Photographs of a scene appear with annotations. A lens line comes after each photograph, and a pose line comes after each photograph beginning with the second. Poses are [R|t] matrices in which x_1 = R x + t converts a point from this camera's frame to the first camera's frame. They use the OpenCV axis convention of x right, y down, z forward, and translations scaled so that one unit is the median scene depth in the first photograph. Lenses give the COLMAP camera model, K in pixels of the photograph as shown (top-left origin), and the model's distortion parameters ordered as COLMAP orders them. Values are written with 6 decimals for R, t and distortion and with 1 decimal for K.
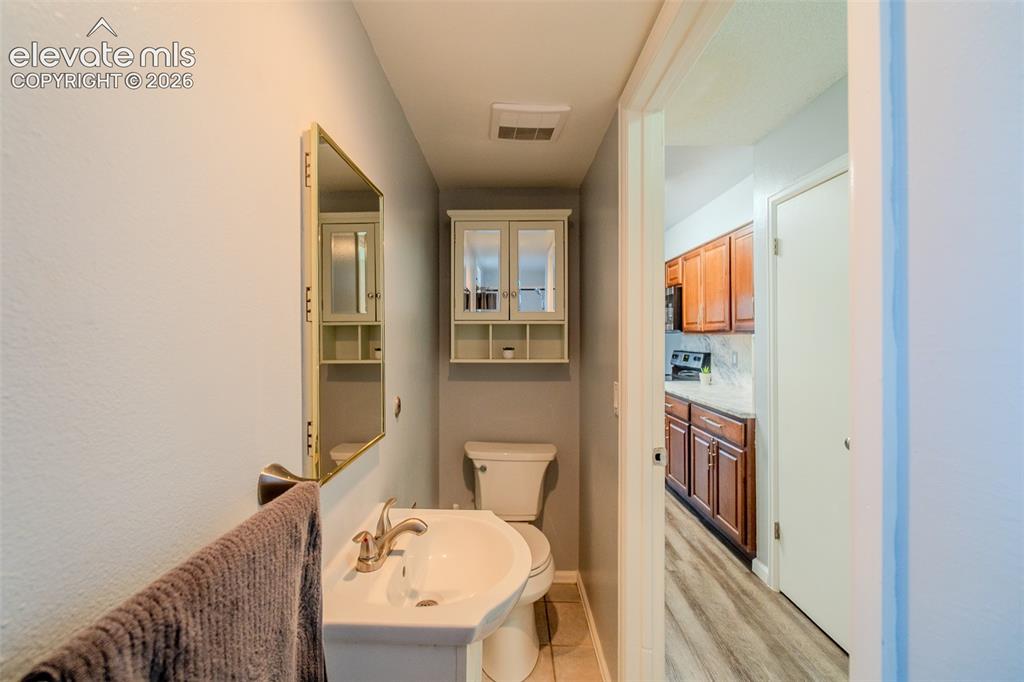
lens RADIAL K [[437.1, 0, 501.6], [0, 437.1, 337.2], [0, 0, 1]] dist [-0.008425, 0.003739]
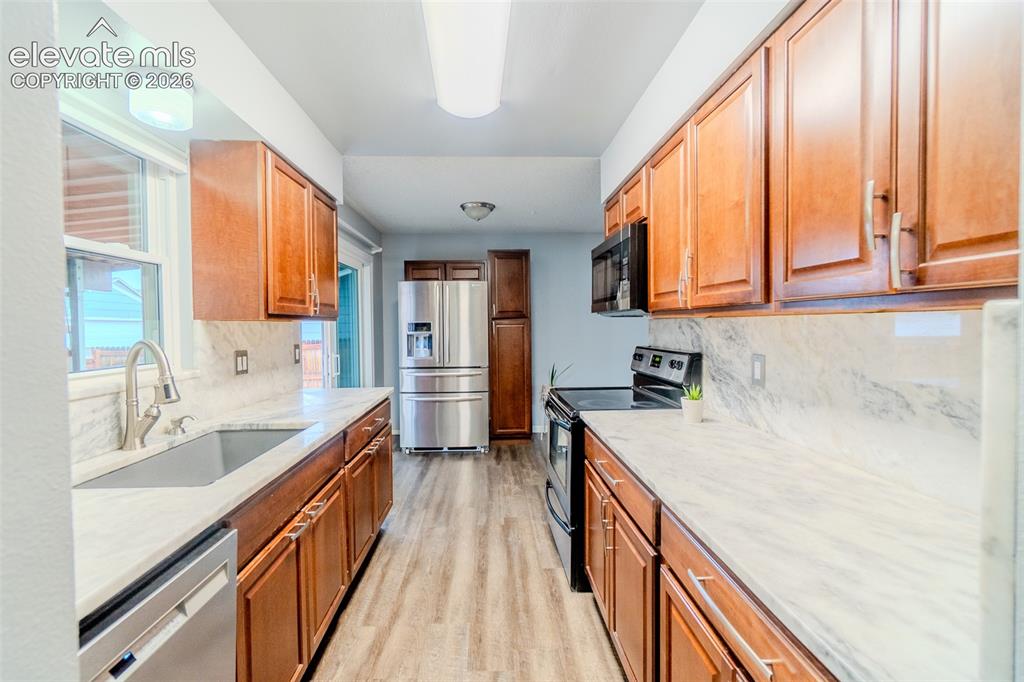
lens RADIAL K [[437.1, 0, 501.6], [0, 437.1, 337.2], [0, 0, 1]] dist [-0.008425, 0.003739]
pose [[0.998979, -0.008582, 0.044358, 0.227672], [0.007397, 0.999614, 0.026793, 0.001532], [-0.044571, -0.026438, 0.998656, 0.514043]]
